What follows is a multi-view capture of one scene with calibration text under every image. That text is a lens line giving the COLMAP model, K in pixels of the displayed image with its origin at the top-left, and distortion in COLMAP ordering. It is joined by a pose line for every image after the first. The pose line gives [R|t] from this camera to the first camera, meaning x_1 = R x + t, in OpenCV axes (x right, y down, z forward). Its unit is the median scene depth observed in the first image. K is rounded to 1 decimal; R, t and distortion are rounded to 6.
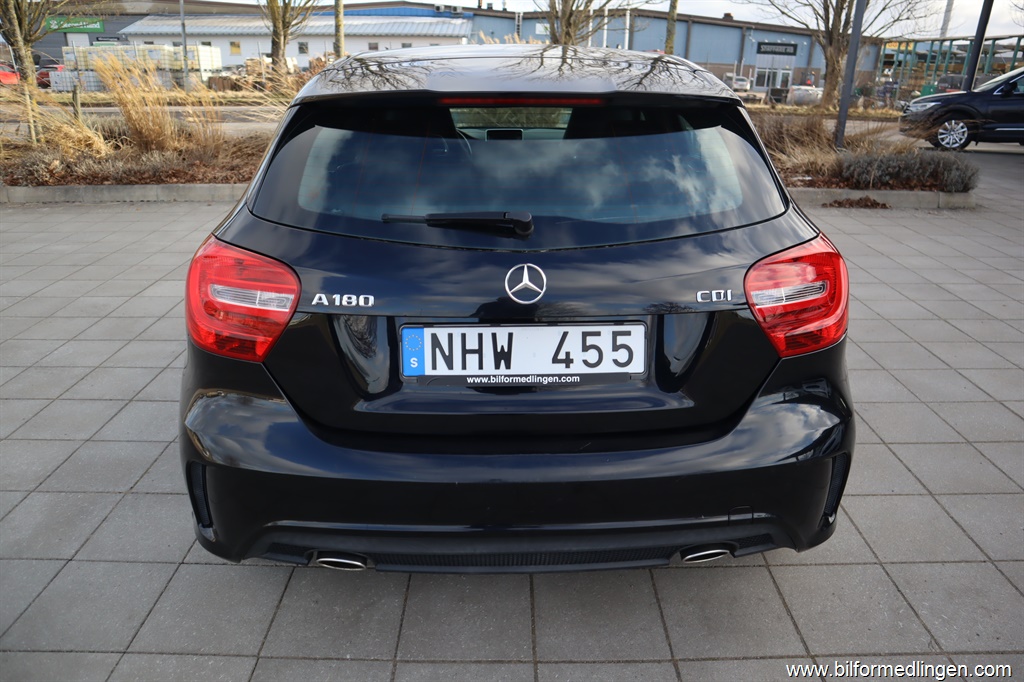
lens RADIAL K [[705.2, 0, 512.0], [0, 705.2, 341.0], [0, 0, 1]] dist [-0.099382, 0.048034]
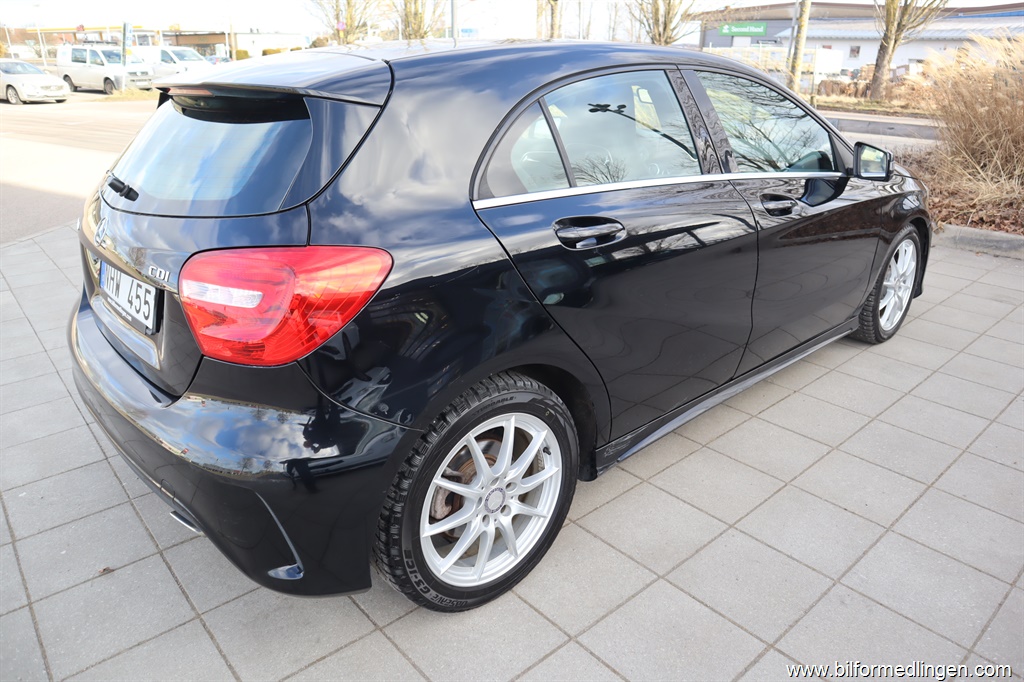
lens RADIAL K [[705.2, 0, 512.0], [0, 705.2, 341.0], [0, 0, 1]] dist [-0.099382, 0.048034]
pose [[0.655411, 0.276285, -0.702924, 0.069287], [-0.279561, 0.953331, 0.114043, -0.011679], [0.701628, 0.121765, 0.702062, 0.030797]]
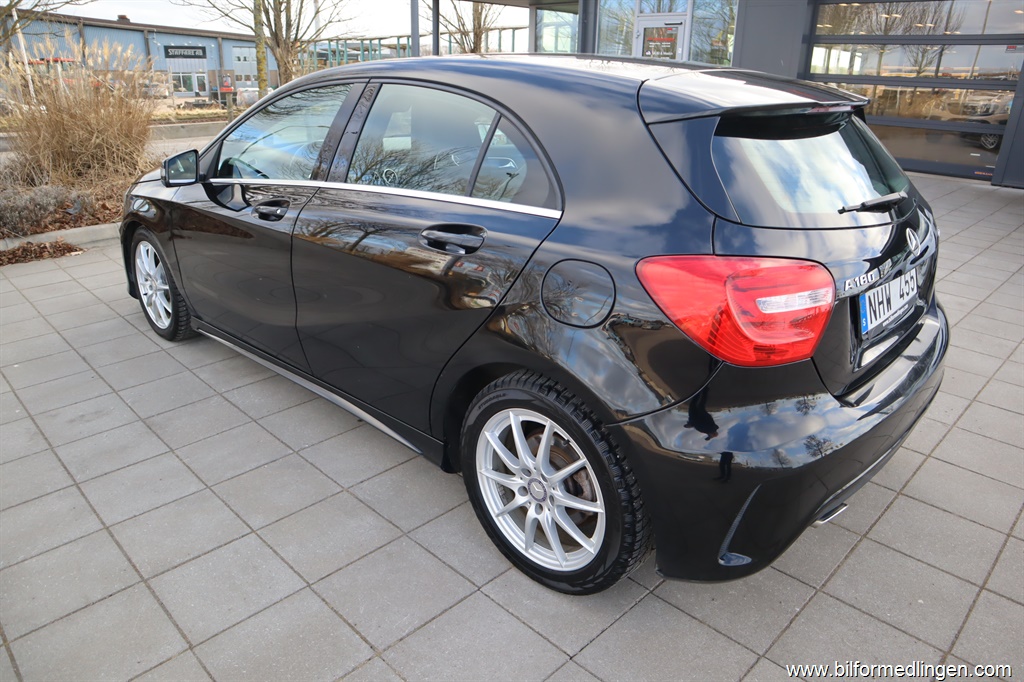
lens RADIAL K [[705.2, 0, 512.0], [0, 705.2, 341.0], [0, 0, 1]] dist [-0.099382, 0.048034]
pose [[0.707622, -0.259832, 0.657083, -0.066121], [0.261668, 0.960181, 0.097893, -0.010440], [-0.656354, 0.102666, 0.747435, 0.025098]]
